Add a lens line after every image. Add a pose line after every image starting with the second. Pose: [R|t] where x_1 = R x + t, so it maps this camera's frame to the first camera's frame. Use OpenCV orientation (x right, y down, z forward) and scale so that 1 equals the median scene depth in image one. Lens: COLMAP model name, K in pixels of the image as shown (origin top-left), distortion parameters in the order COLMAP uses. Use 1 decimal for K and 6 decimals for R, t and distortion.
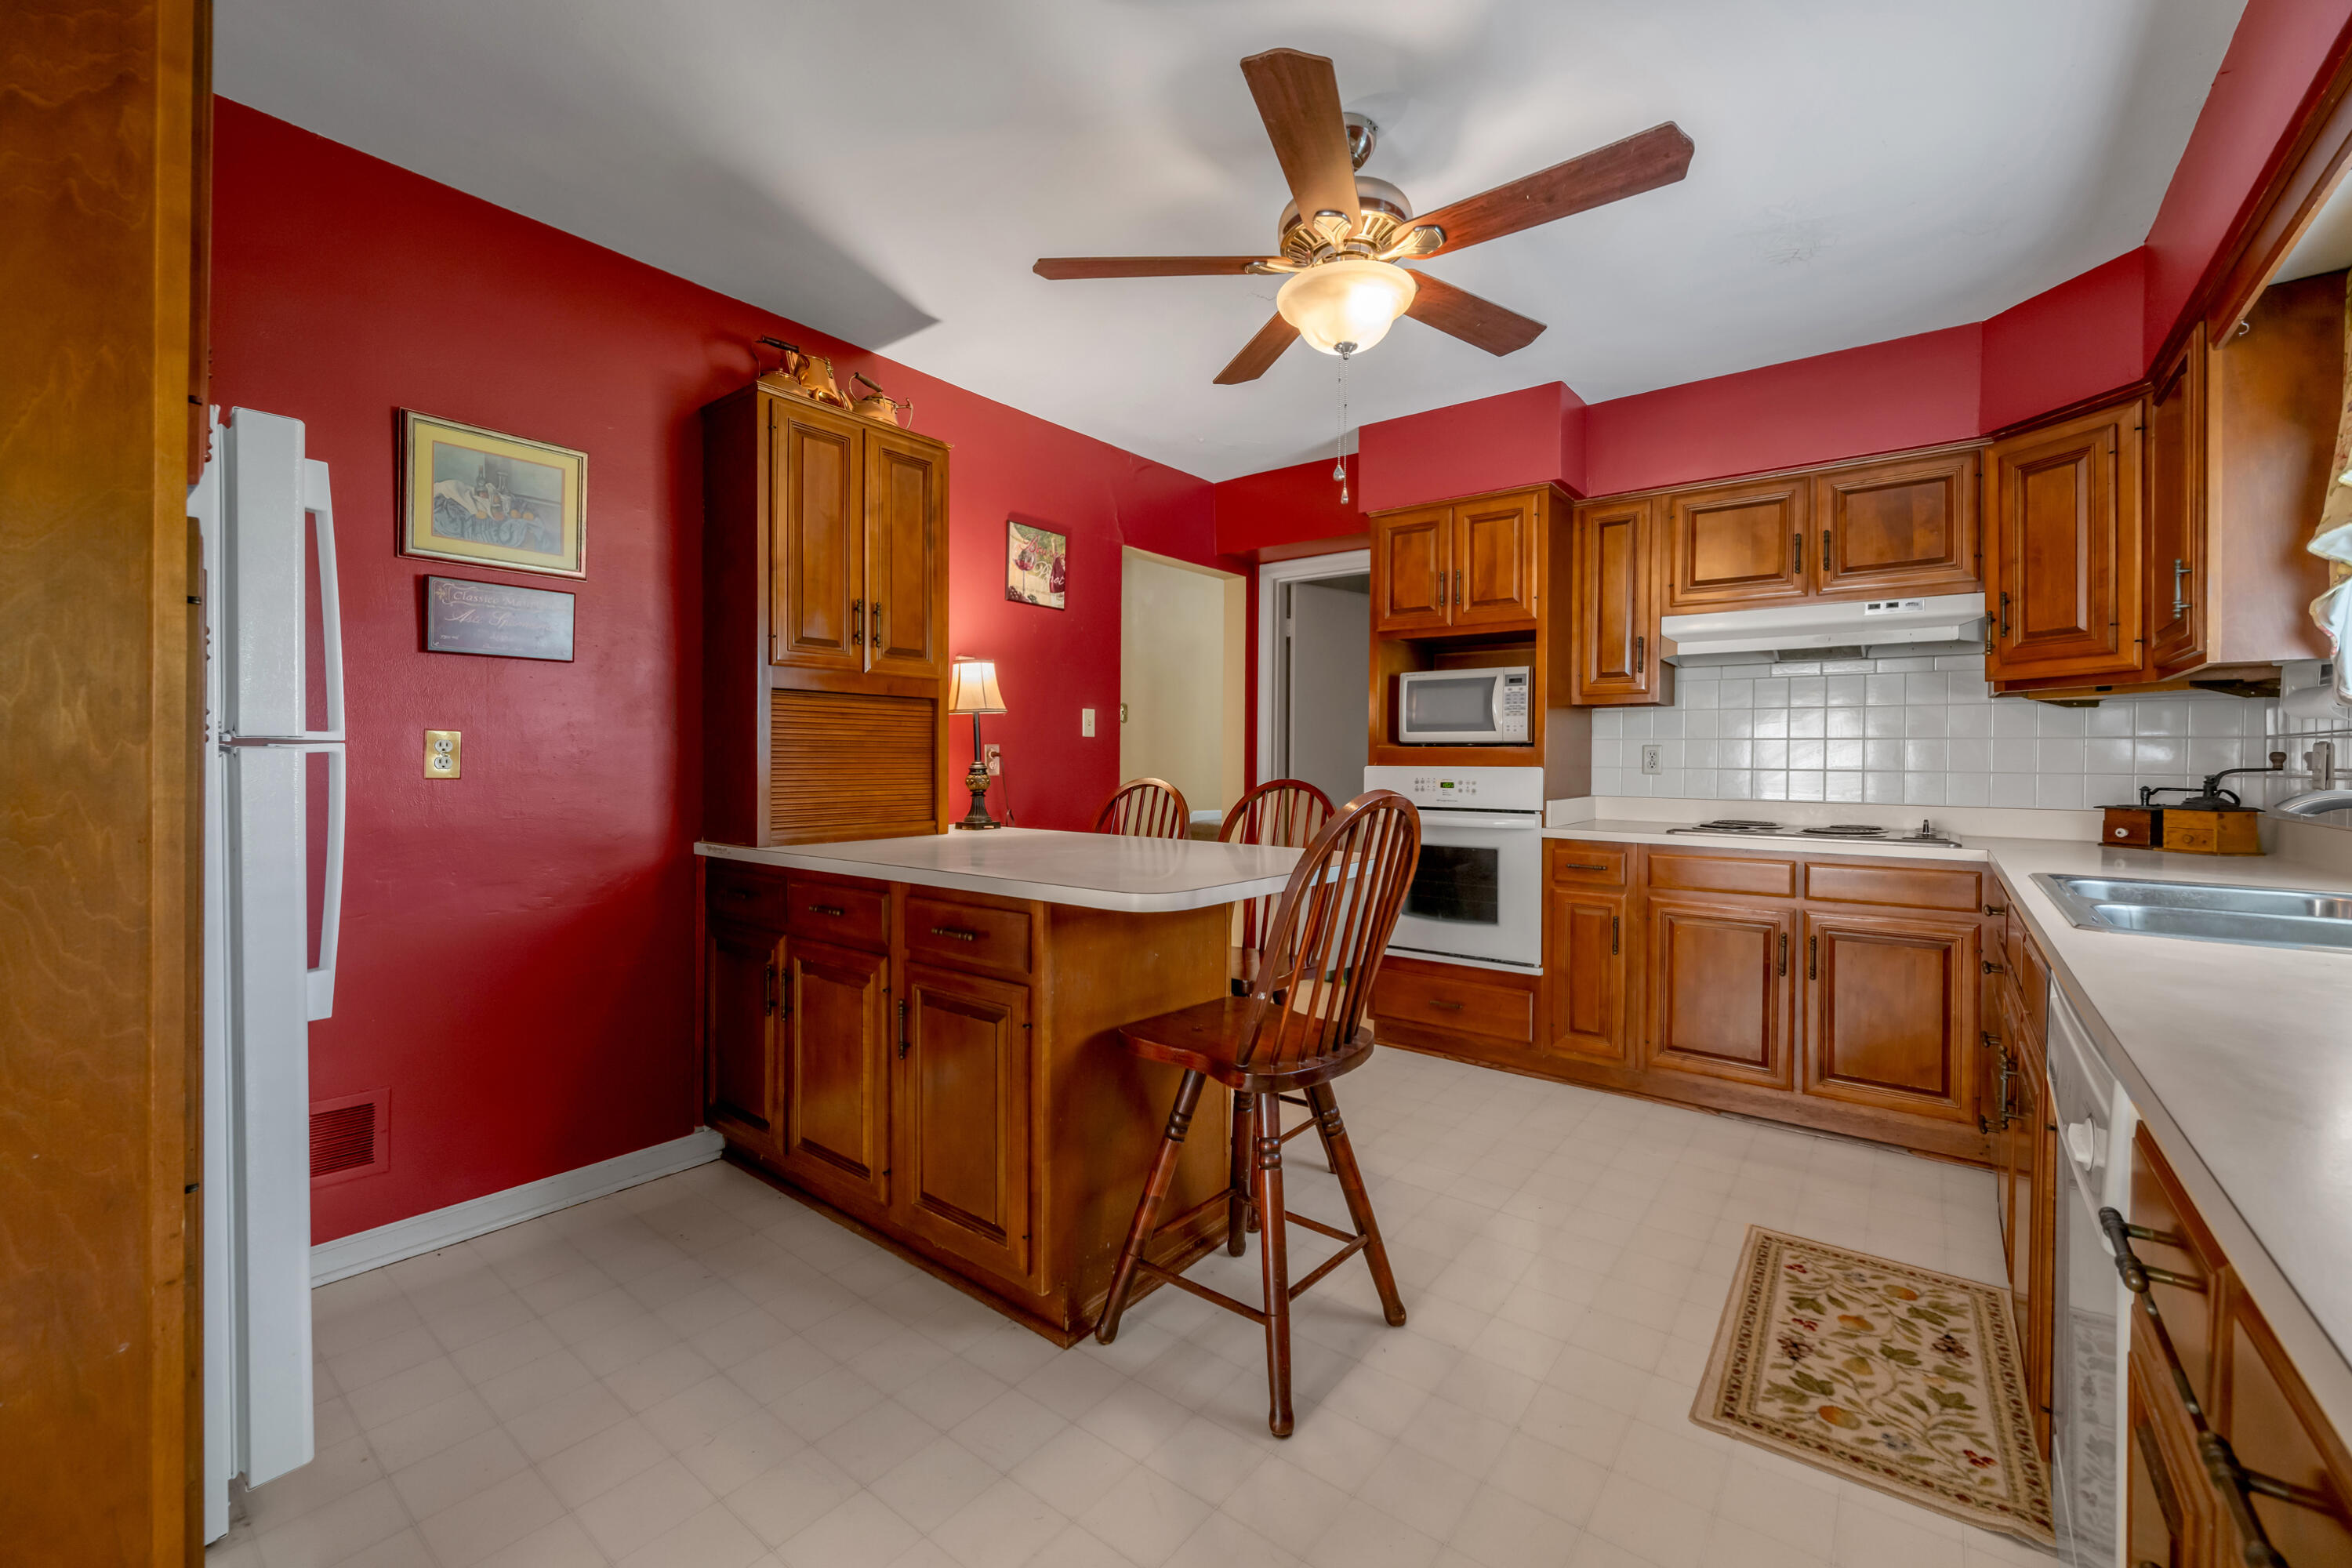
lens RADIAL K [[943.5, 0, 1182.2], [0, 943.5, 764.4], [0, 0, 1]] dist [-0.000370, 0.000053]
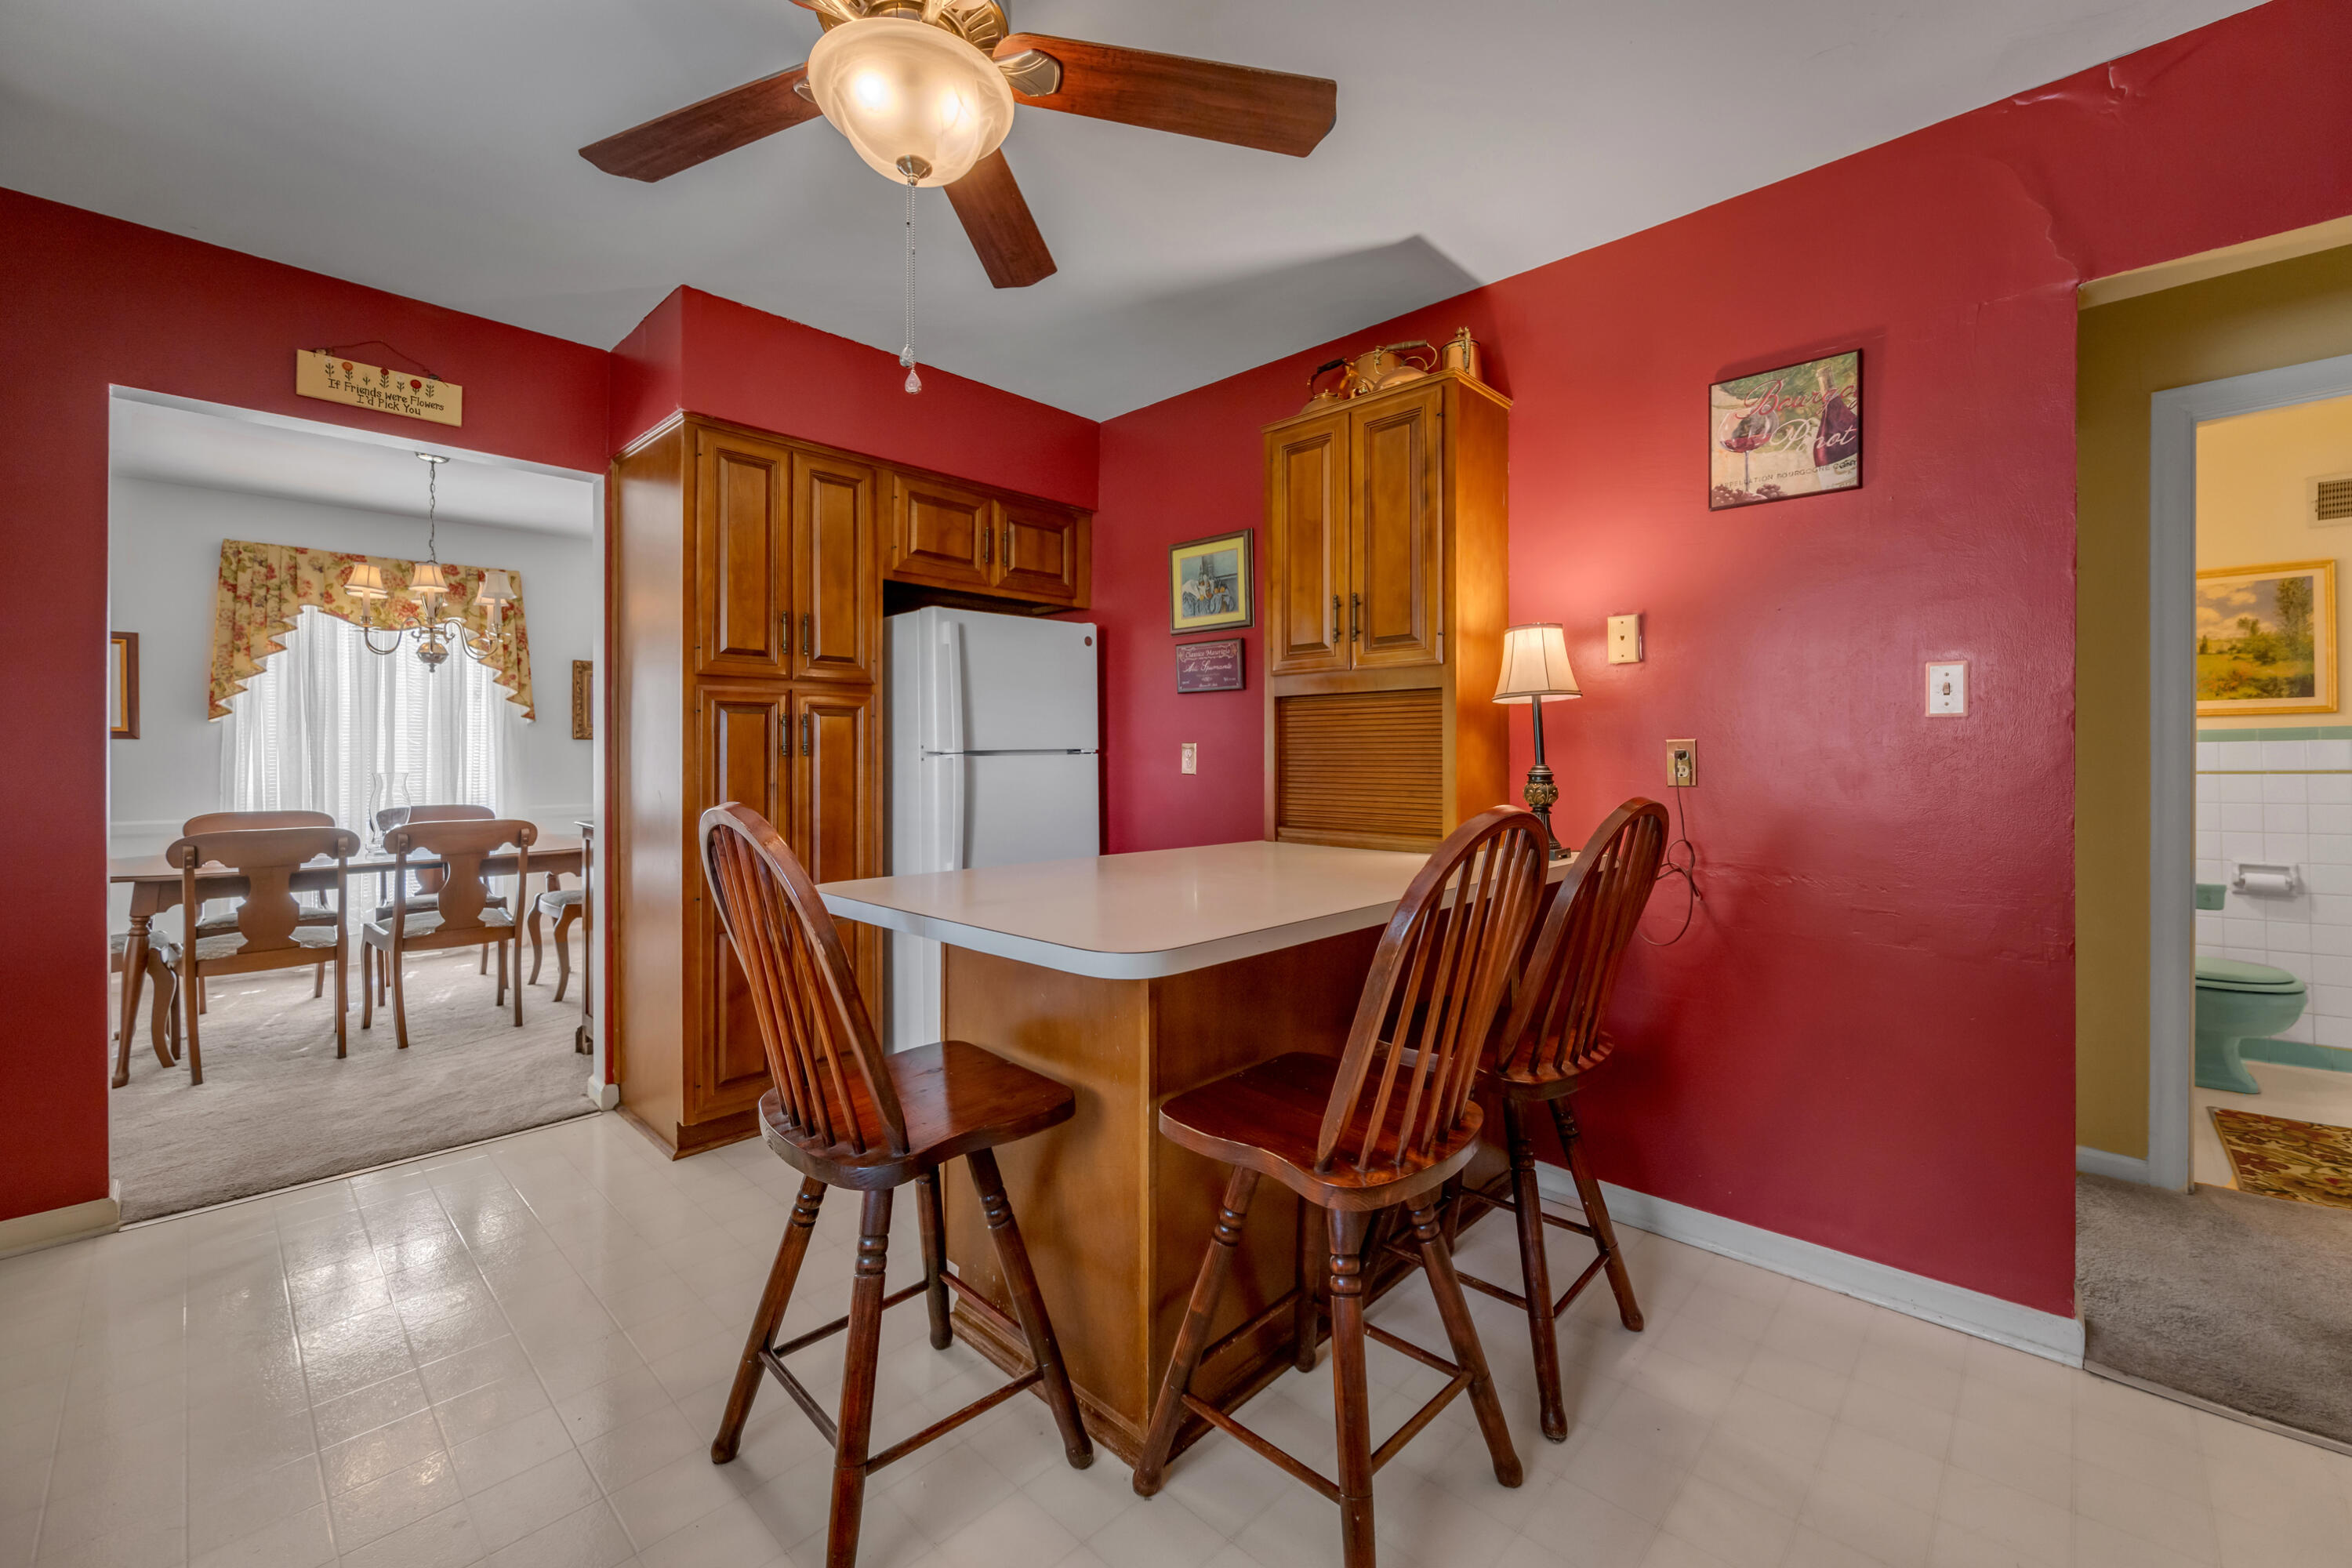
lens RADIAL K [[955.4, 0, 1183.4], [0, 955.4, 756.3], [0, 0, 1]] dist [-0.001642, -0.000086]
pose [[-0.093517, -0.003331, -0.995612, 0.471730], [-0.004644, 0.999985, -0.002910, -0.005750], [0.995607, 0.004352, -0.093531, 0.688315]]
